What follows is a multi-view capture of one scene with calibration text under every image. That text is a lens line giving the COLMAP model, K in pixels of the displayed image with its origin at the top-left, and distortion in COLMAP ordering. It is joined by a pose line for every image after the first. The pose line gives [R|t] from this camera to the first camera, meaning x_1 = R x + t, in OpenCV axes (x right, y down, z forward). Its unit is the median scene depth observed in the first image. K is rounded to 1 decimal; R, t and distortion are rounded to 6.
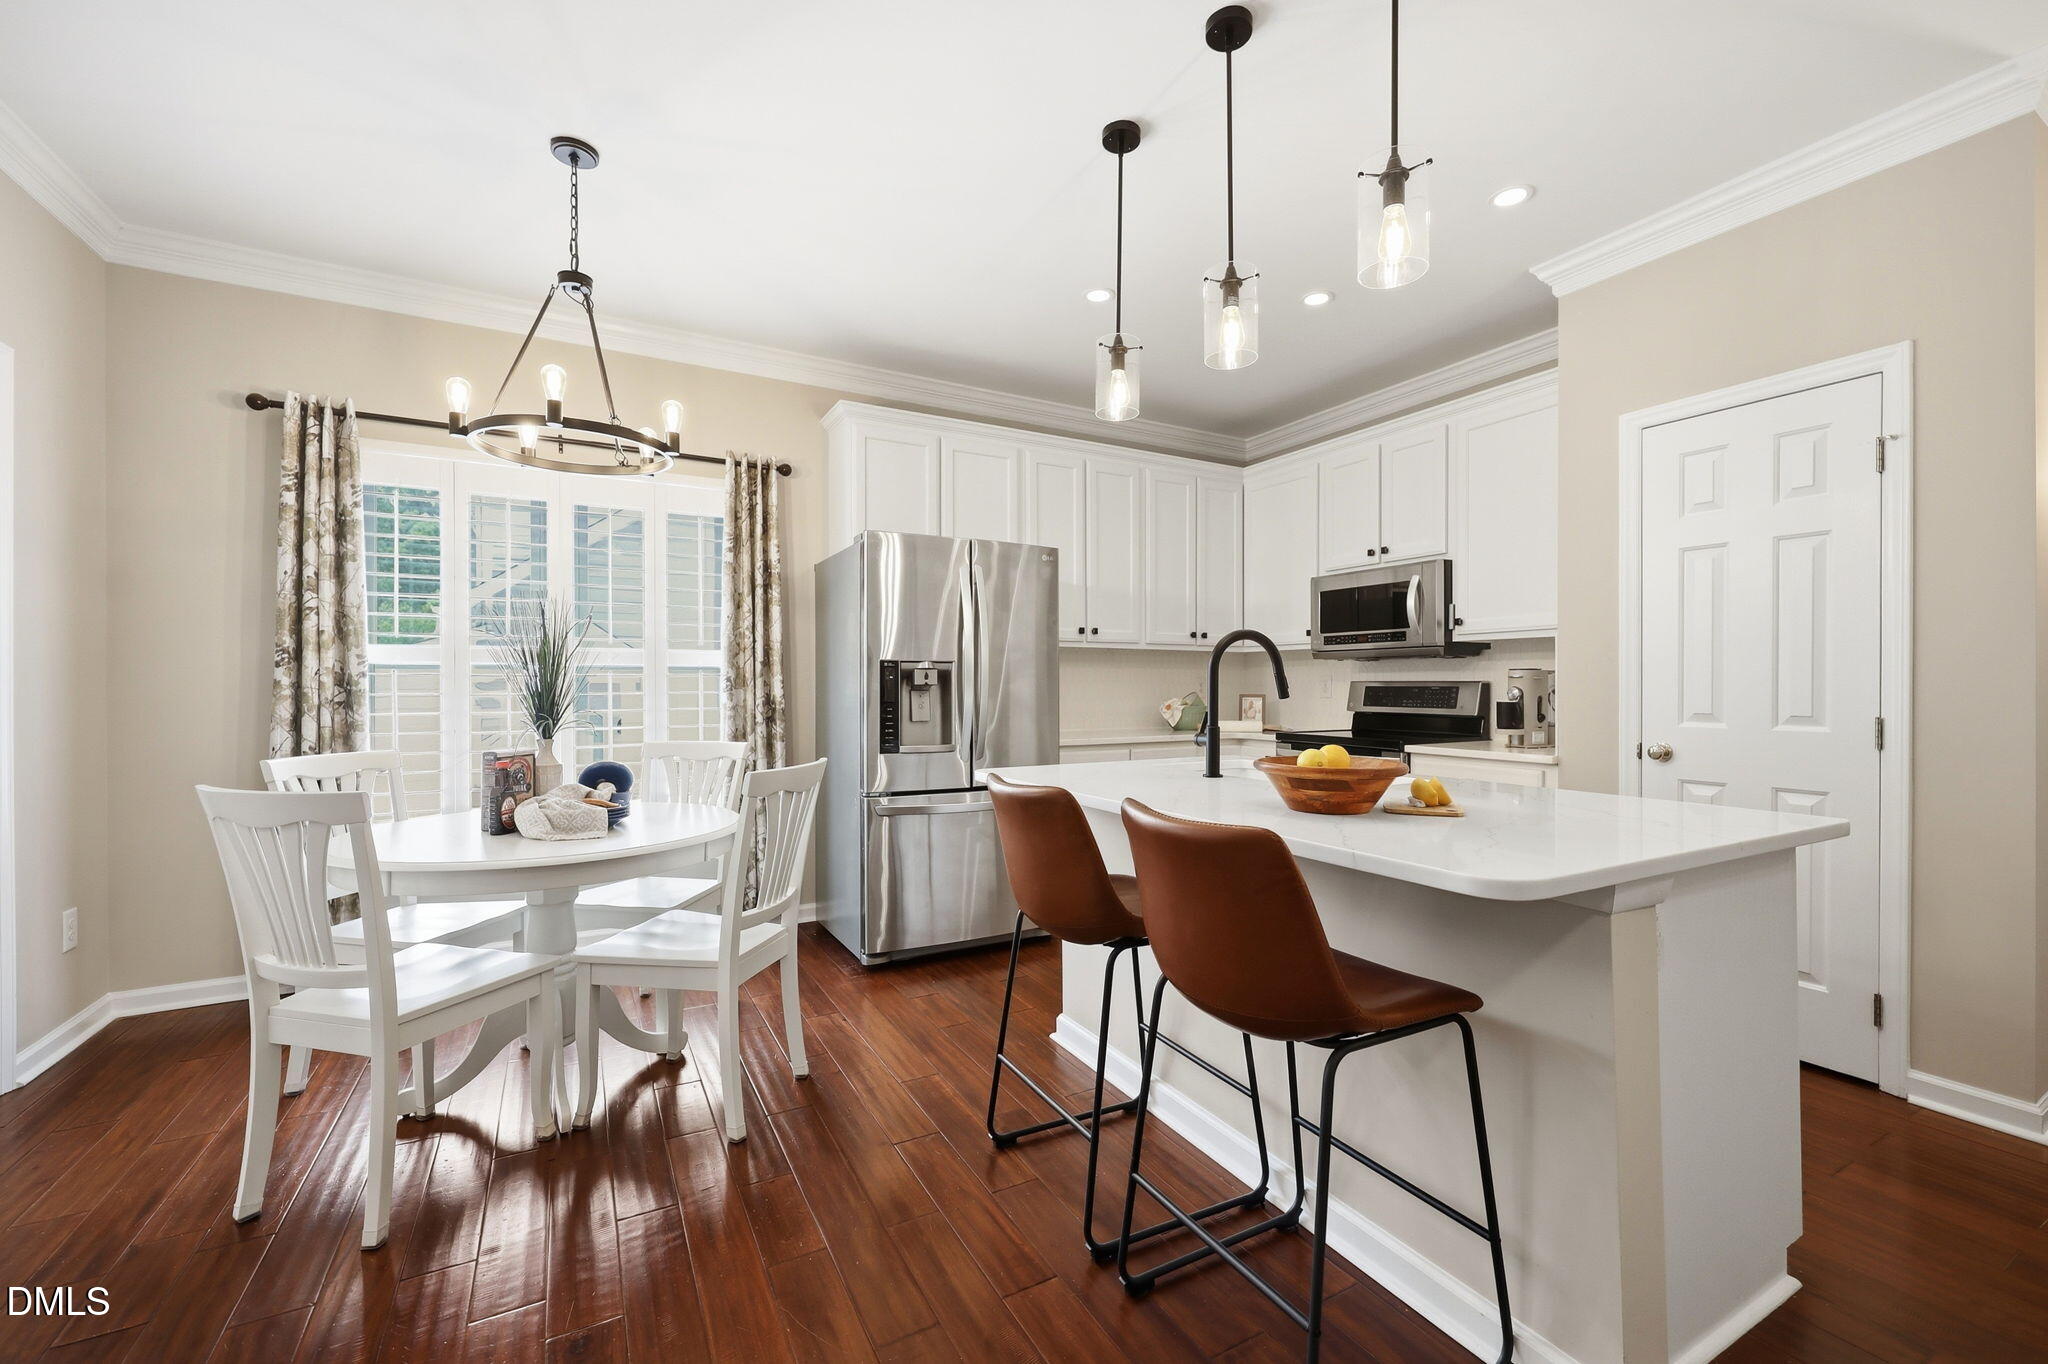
lens RADIAL K [[834.8, 0, 1032.2], [0, 834.8, 688.6], [0, 0, 1]] dist [0.001967, -0.000848]
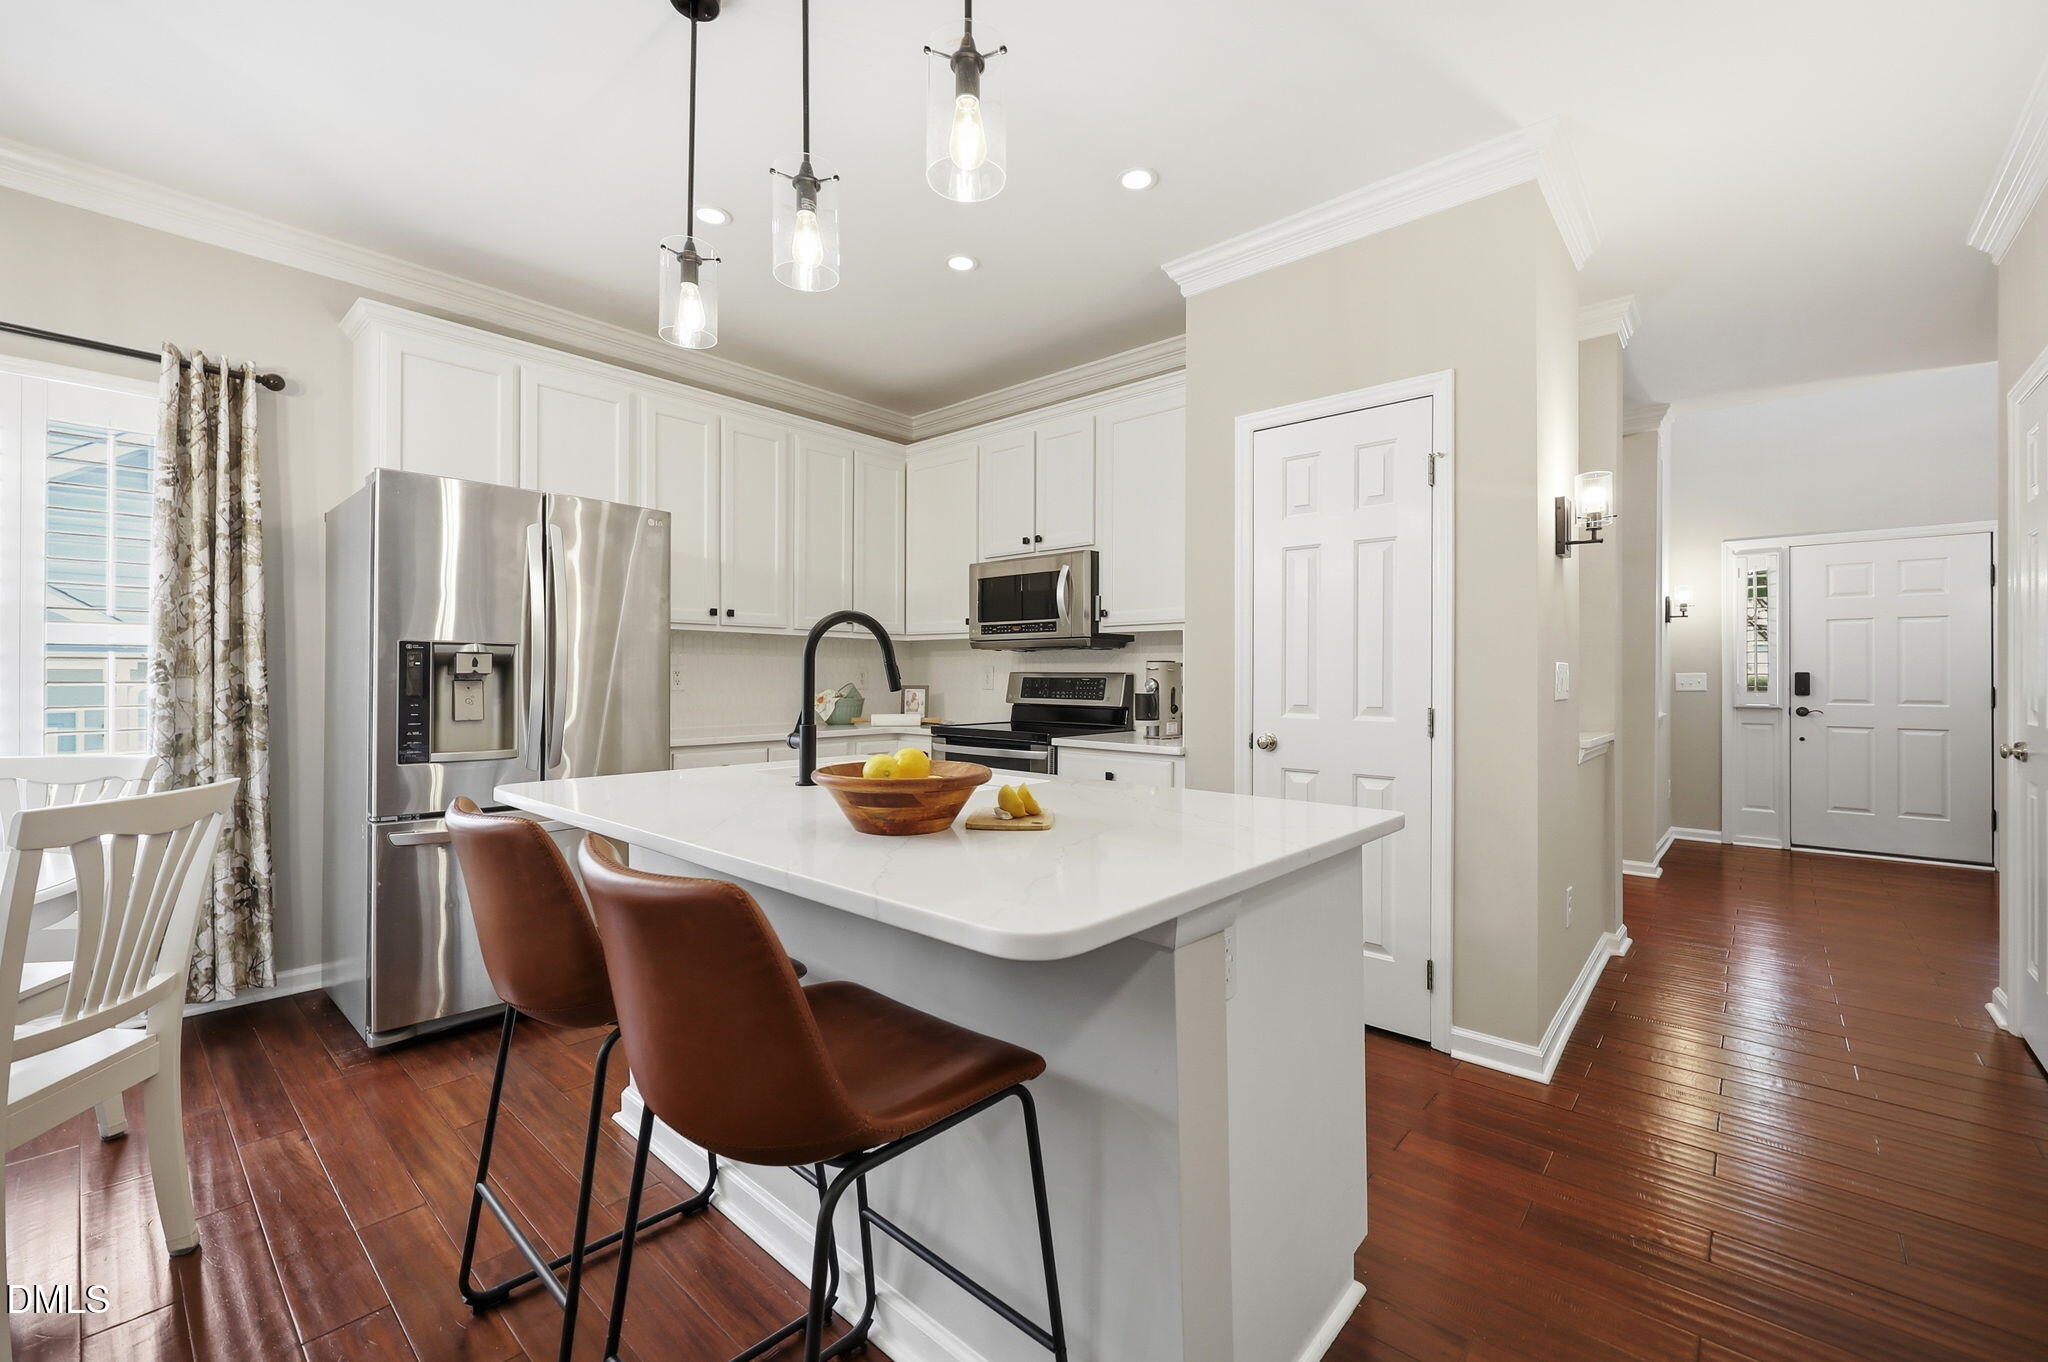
lens RADIAL K [[834.8, 0, 1024.6], [0, 834.8, 673.9], [0, 0, 1]] dist [0.001967, -0.000848]
pose [[0.944803, 0.004920, 0.327601, 0.114875], [-0.002908, 0.999974, -0.006632, -0.000706], [-0.327625, 0.005313, 0.944793, 0.106038]]
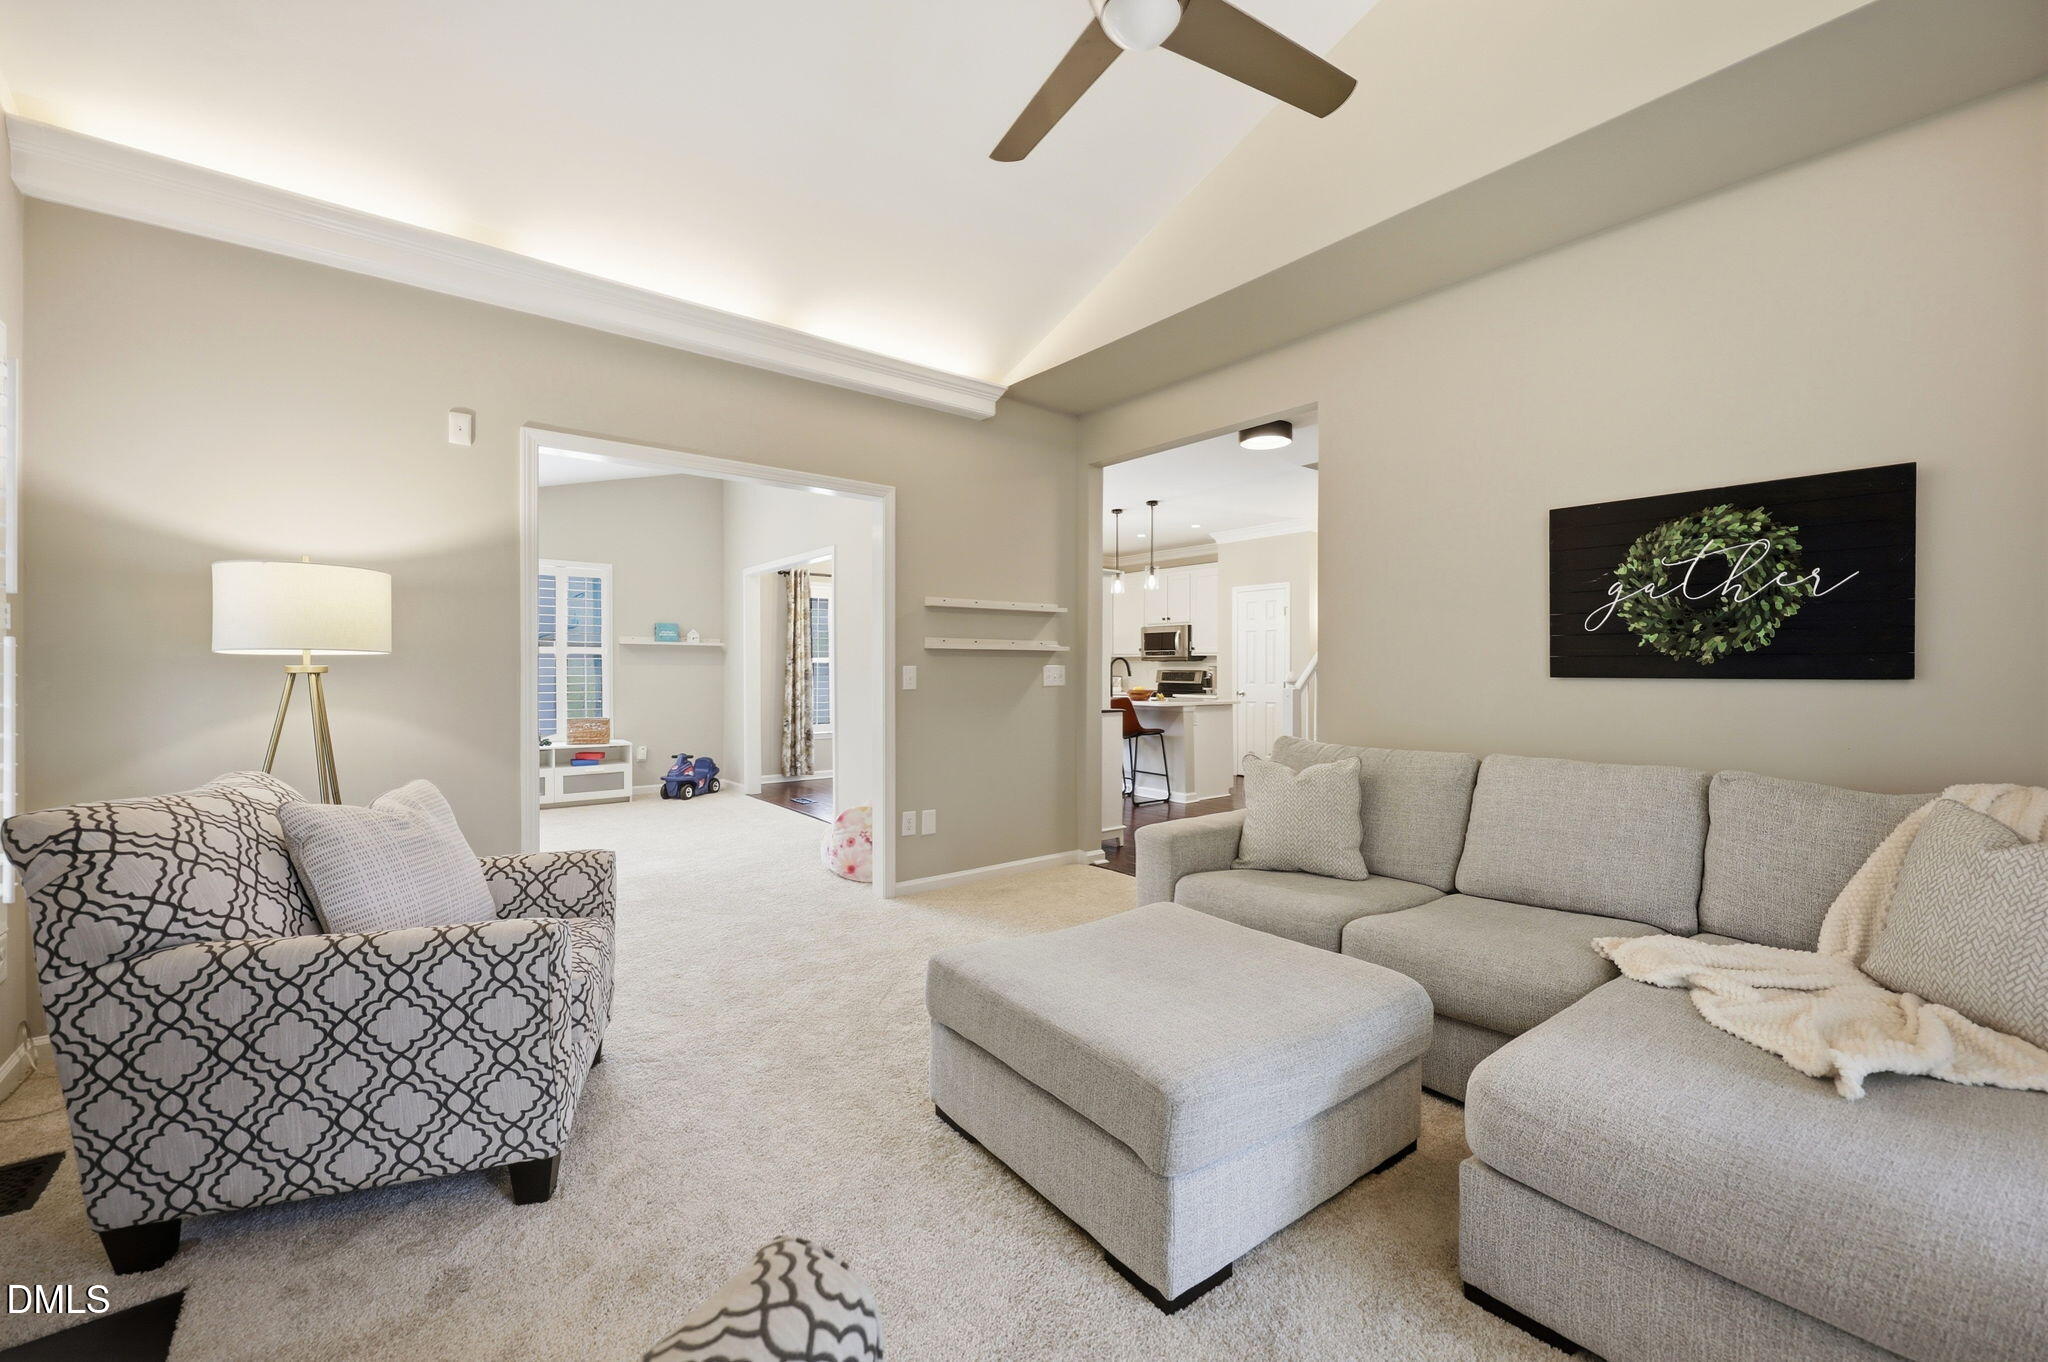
lens RADIAL K [[834.8, 0, 1015.1], [0, 834.8, 675.8], [0, 0, 1]] dist [0.001967, -0.000848]
pose [[0.988400, 0.001161, 0.151871, -0.567872], [-0.001863, 0.999988, 0.004476, -0.003037], [-0.151864, -0.004707, 0.988390, -1.925015]]
